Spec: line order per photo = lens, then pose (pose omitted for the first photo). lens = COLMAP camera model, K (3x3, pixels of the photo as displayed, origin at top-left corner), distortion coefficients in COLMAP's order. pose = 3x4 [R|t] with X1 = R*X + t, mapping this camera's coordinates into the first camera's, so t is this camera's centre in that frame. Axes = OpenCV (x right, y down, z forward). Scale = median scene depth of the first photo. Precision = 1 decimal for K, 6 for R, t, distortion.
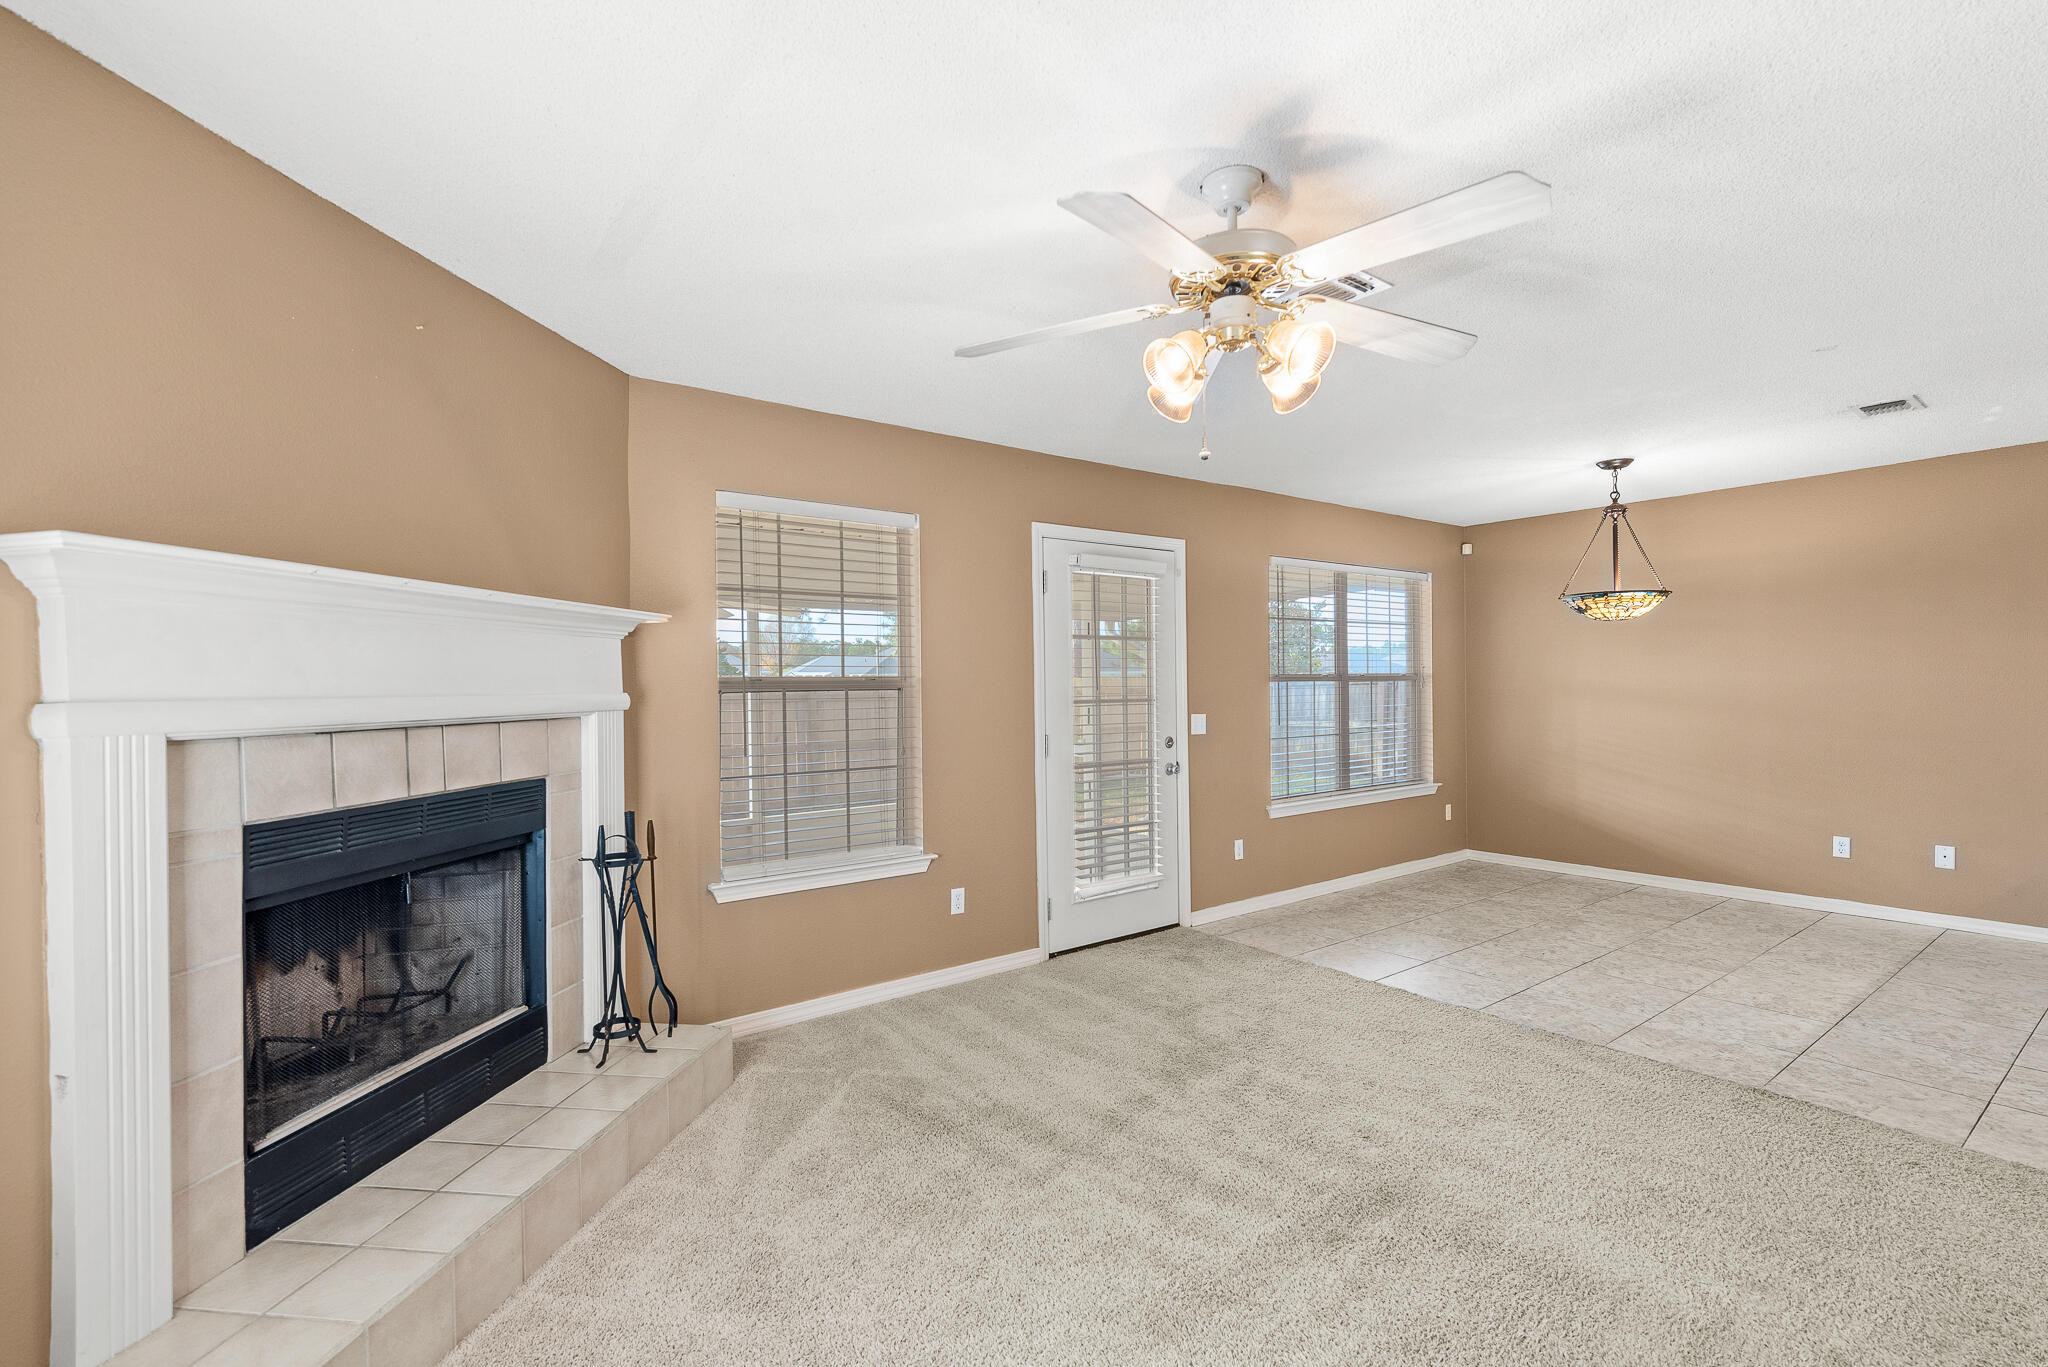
lens RADIAL K [[936.4, 0, 991.5], [0, 936.4, 687.4], [0, 0, 1]] dist [0.013910, -0.002463]
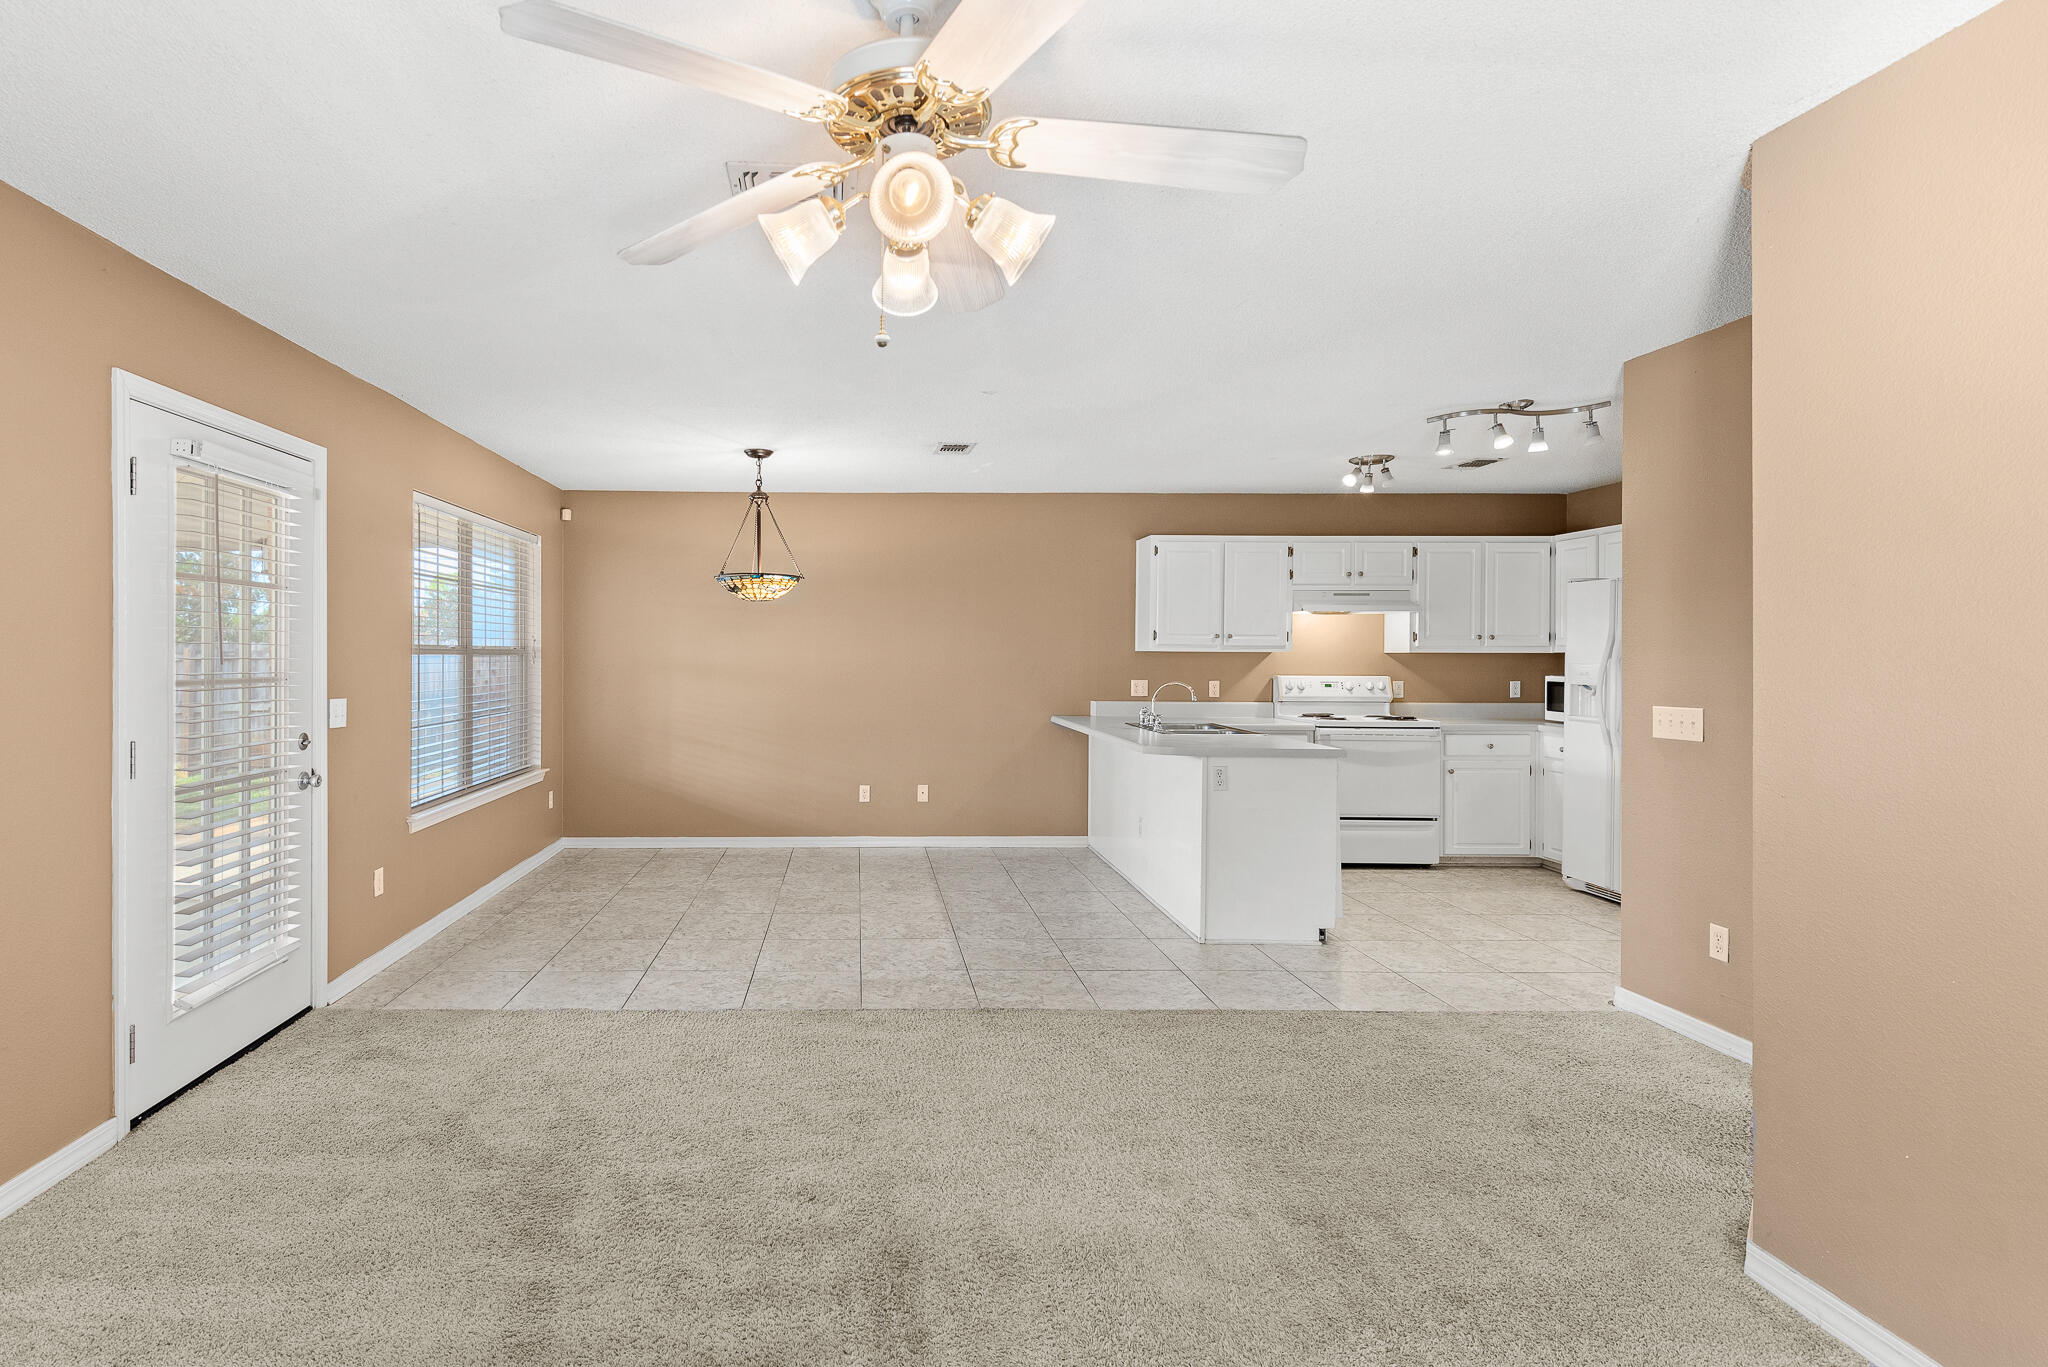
lens RADIAL K [[993.9, 0, 881.9], [0, 993.9, 650.5], [0, 0, 1]] dist [0.025099, -0.001172]
pose [[0.573940, 0.017064, 0.818720, -0.189156], [-0.006223, 0.999845, -0.016477, 0.002366], [-0.818874, 0.004362, 0.573957, 0.269472]]
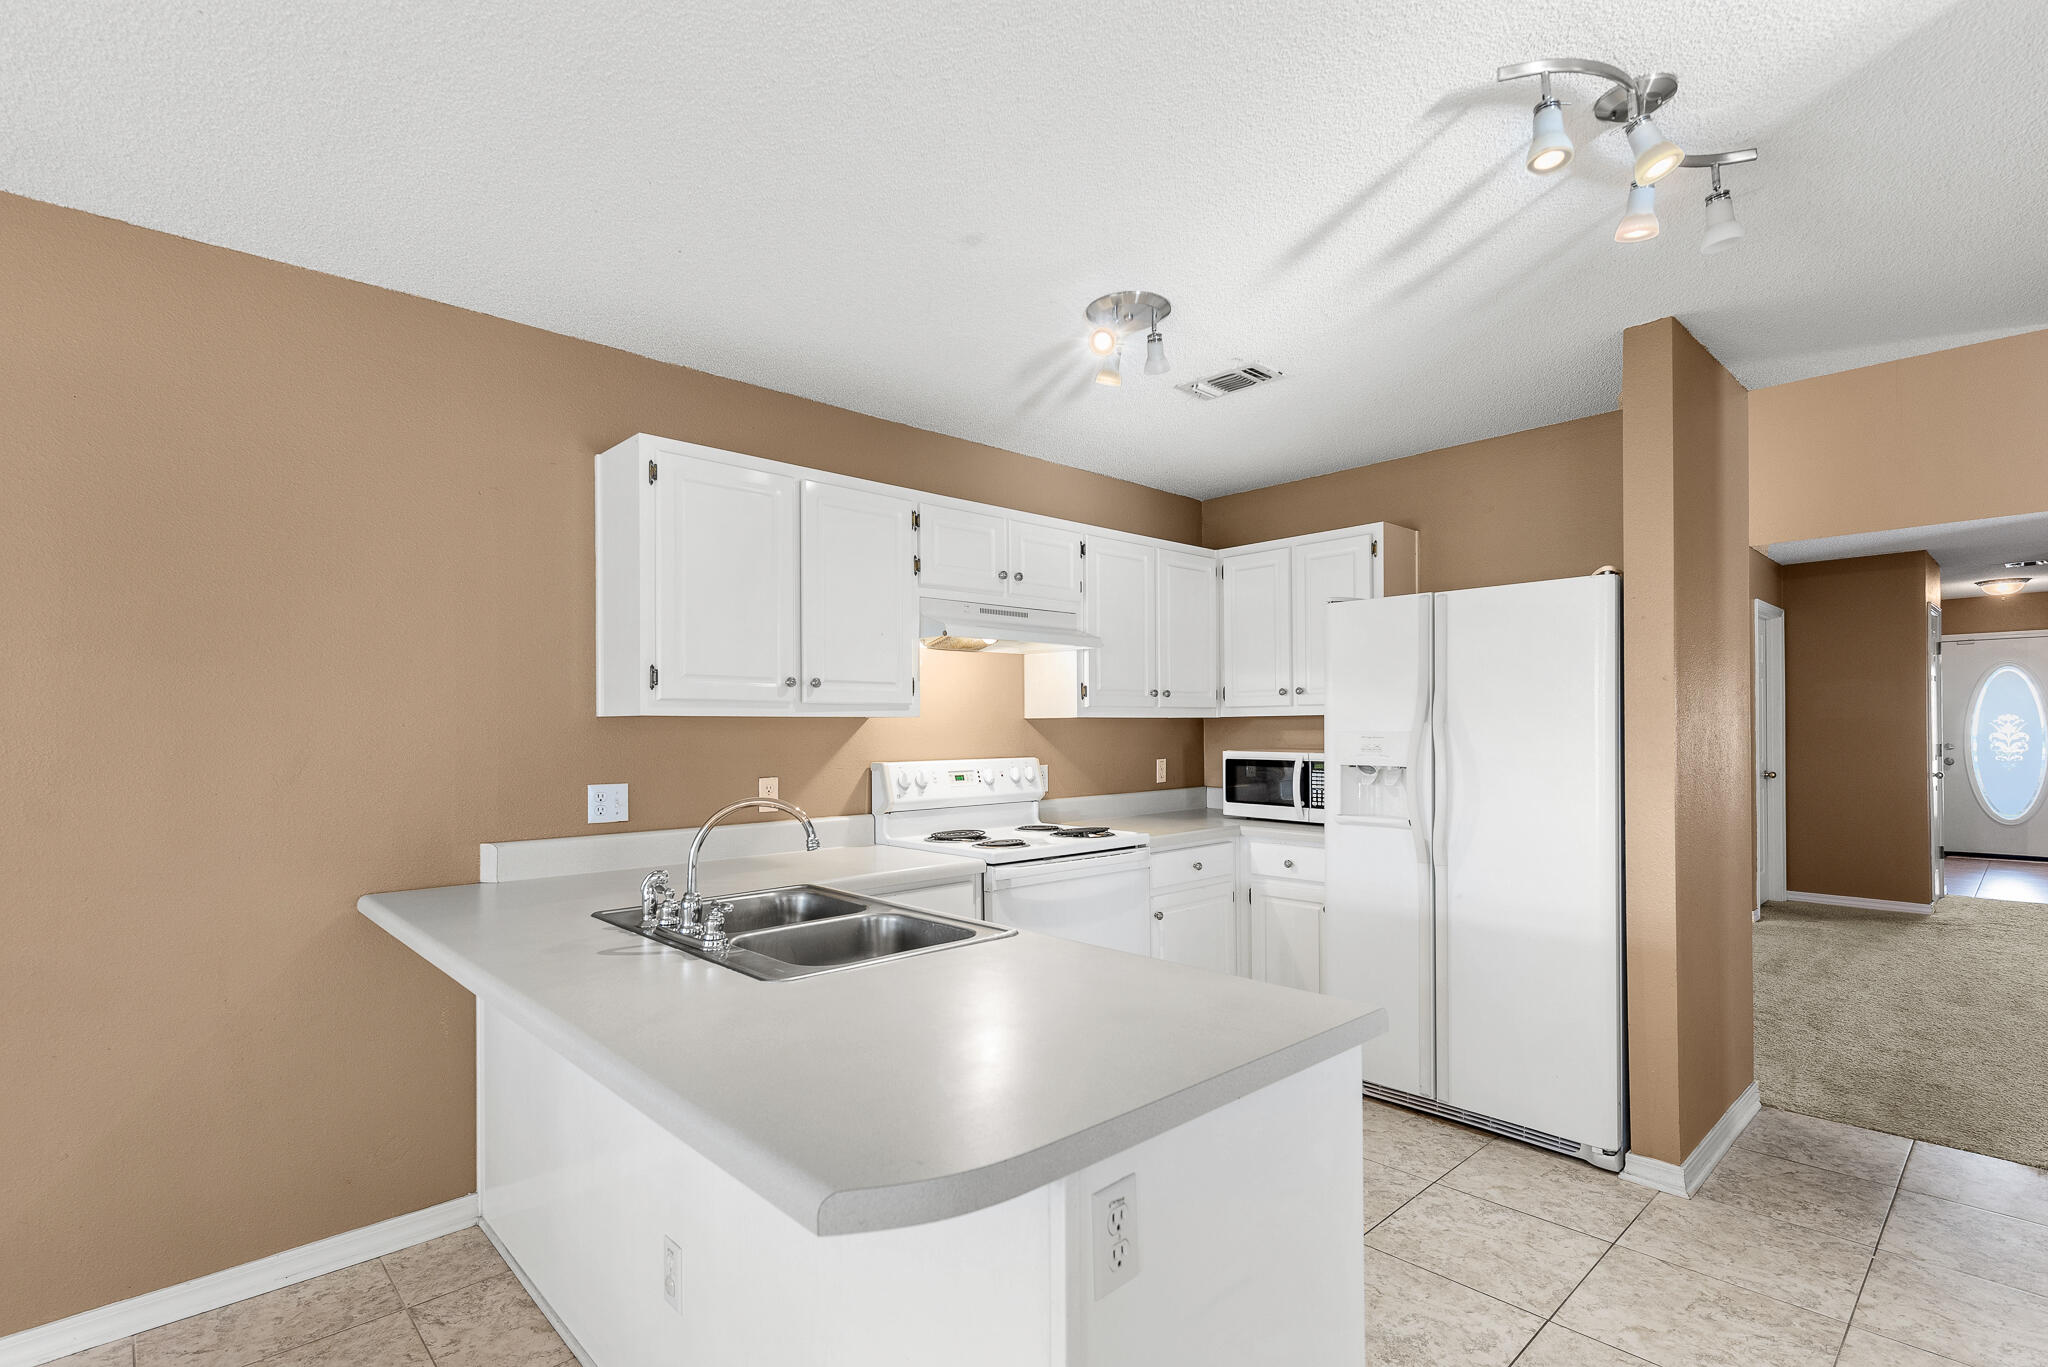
lens RADIAL K [[963.9, 0, 1024.4], [0, 963.9, 728.2], [0, 0, 1]] dist [0.015862, -0.005298]
pose [[-0.110980, 0.012599, 0.993743, 0.638946], [0.016153, 0.999810, -0.010872, -0.005922], [-0.993691, 0.014845, -0.111162, 0.626777]]
